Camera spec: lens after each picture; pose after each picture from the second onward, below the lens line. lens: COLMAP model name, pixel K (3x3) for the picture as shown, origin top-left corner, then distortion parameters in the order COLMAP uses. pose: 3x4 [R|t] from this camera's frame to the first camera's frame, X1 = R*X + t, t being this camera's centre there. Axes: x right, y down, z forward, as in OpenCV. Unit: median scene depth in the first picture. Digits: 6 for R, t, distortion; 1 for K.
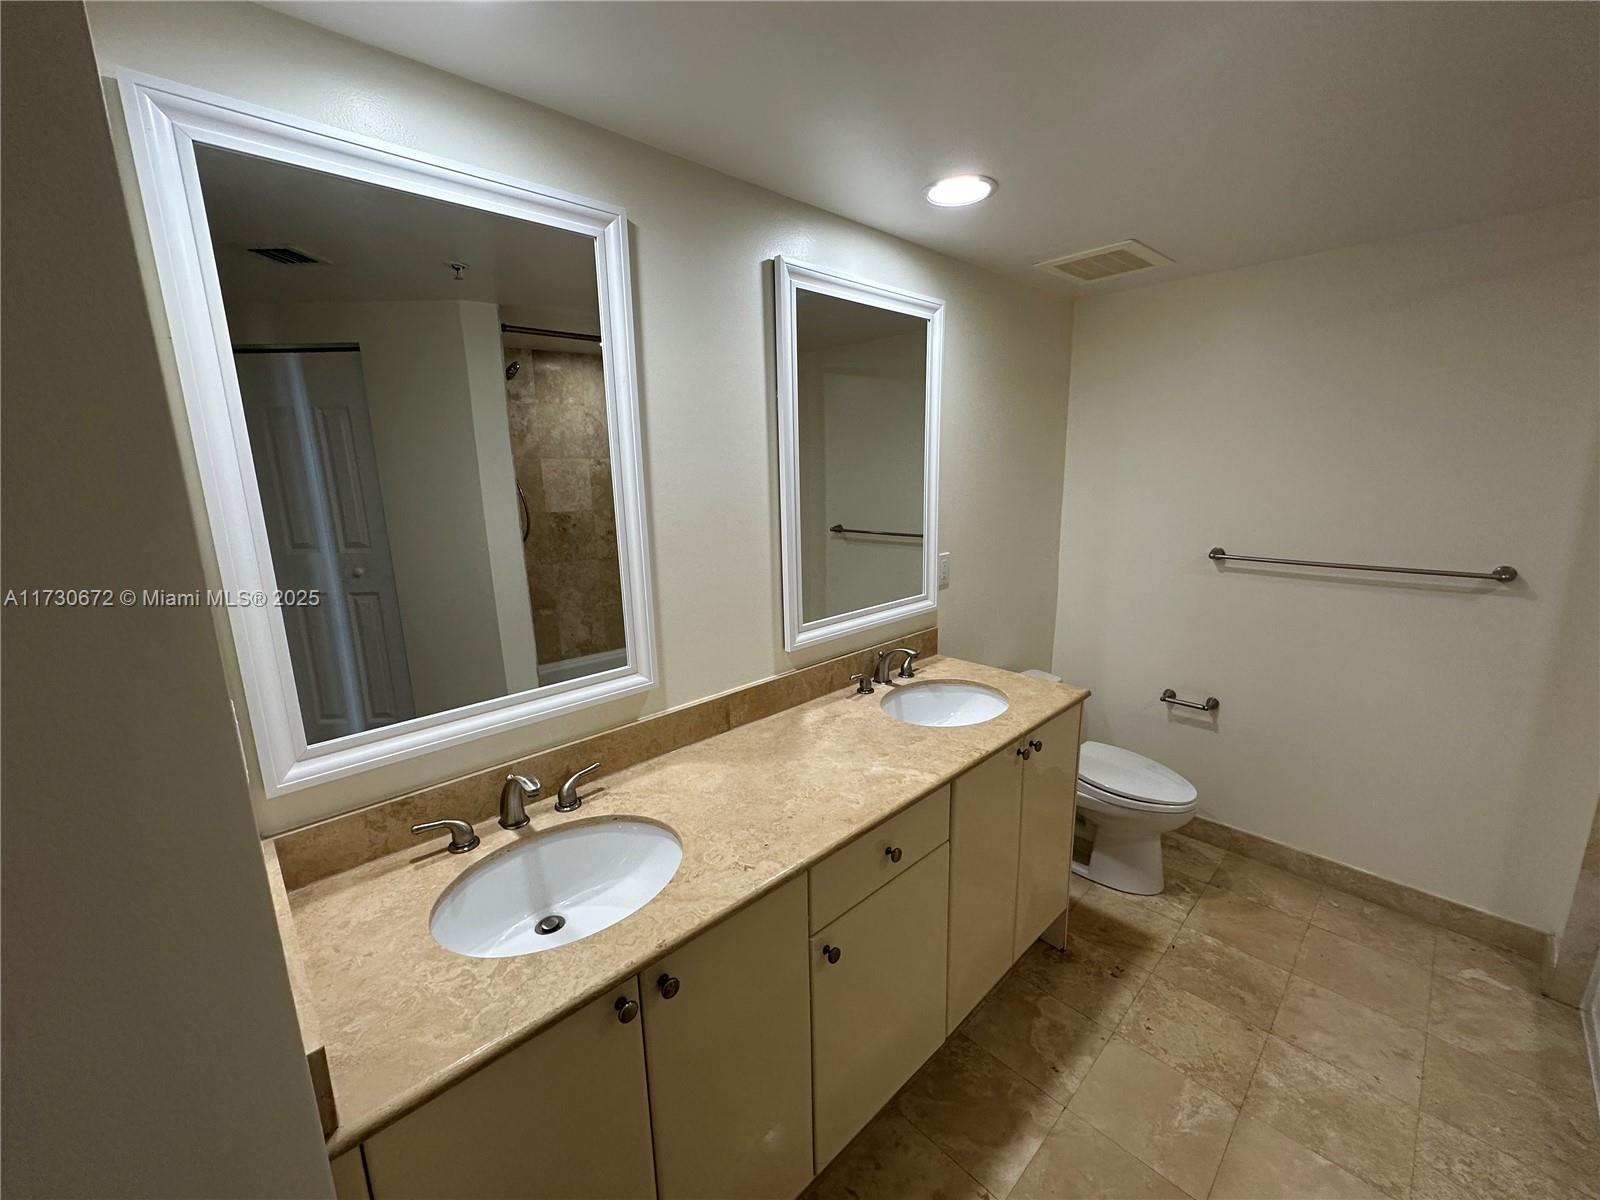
lens RADIAL K [[642.0, 0, 795.8], [0, 642.0, 598.4], [0, 0, 1]] dist [0.001381, -0.000103]
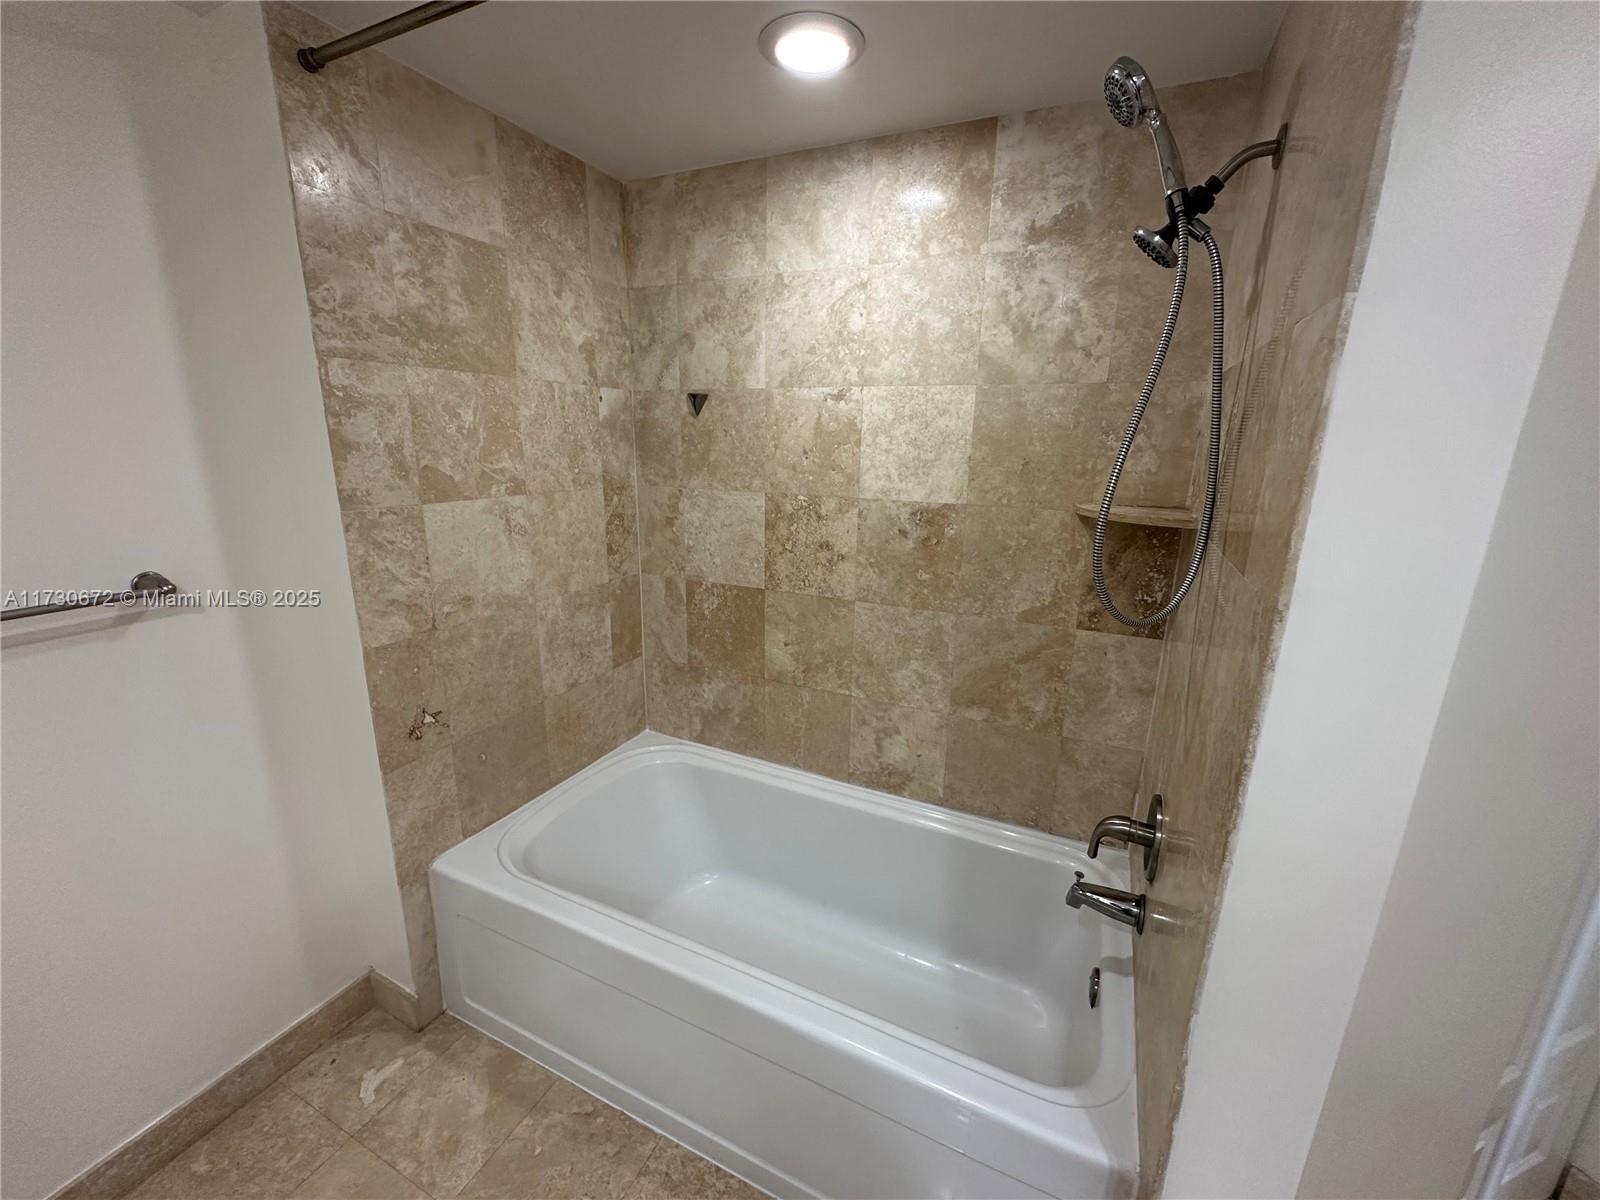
lens RADIAL K [[642.0, 0, 798.2], [0, 642.0, 603.8], [0, 0, 1]] dist [0.001381, -0.000103]
pose [[-0.354239, -0.228376, 0.906840, 0.314744], [0.188383, 0.932415, 0.308405, -0.091871], [-0.915984, 0.280082, -0.287276, 0.599753]]
